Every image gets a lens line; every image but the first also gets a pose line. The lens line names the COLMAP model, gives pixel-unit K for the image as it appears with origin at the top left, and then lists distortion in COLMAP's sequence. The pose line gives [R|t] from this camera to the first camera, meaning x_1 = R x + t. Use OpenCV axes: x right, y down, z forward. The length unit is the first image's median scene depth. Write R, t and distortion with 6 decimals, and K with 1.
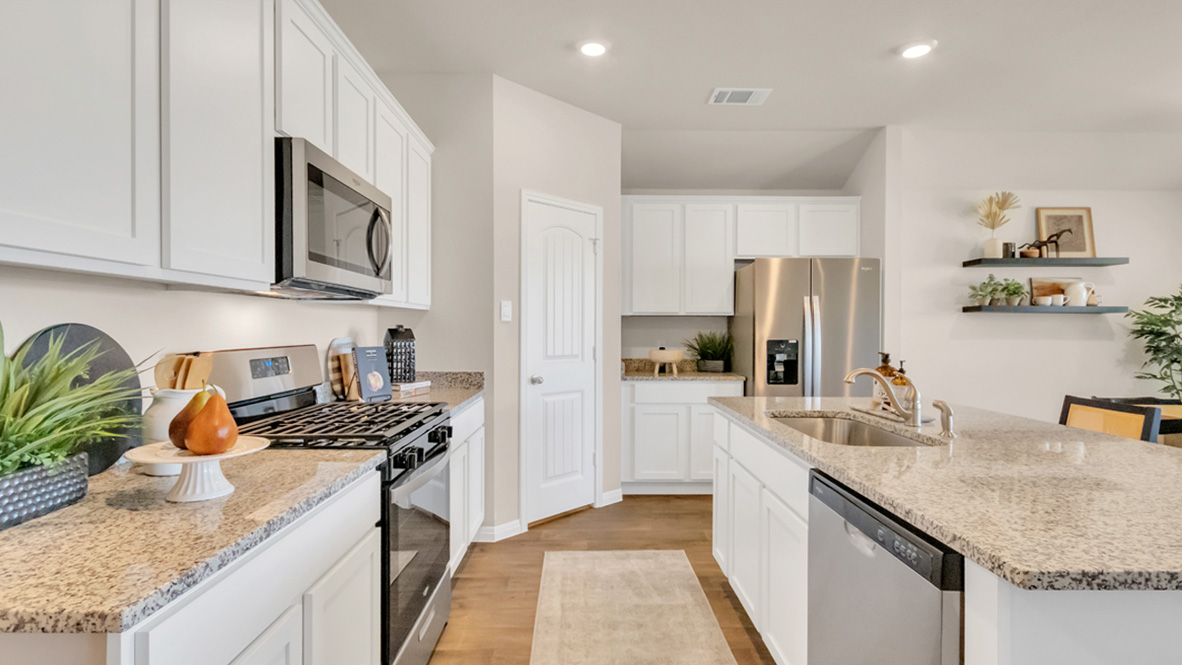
lens RADIAL K [[564.6, 0, 591.0], [0, 564.6, 332.5], [0, 0, 1]] dist [-0.000641, 0.000521]
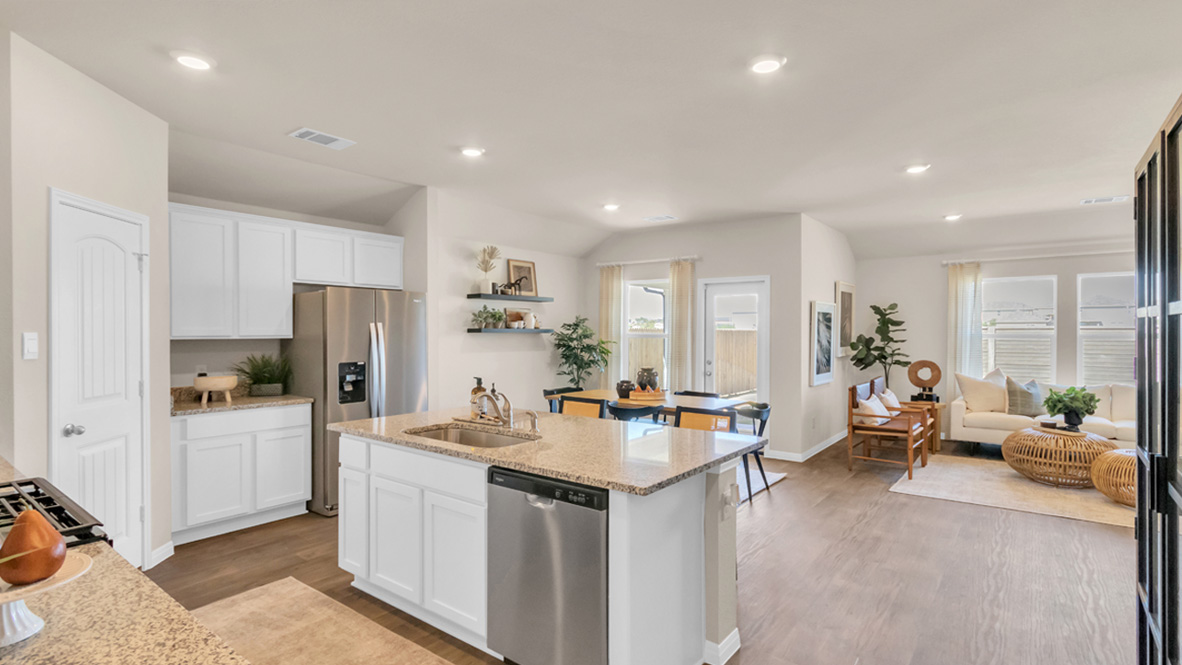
lens RADIAL K [[559.5, 0, 593.3], [0, 559.5, 329.0], [0, 0, 1]] dist [-0.000947, 0.000163]
pose [[0.618166, 0.000050, 0.786048, -0.219322], [0.006122, 0.999969, -0.004878, -0.041899], [-0.786024, 0.007828, 0.618146, -0.049419]]
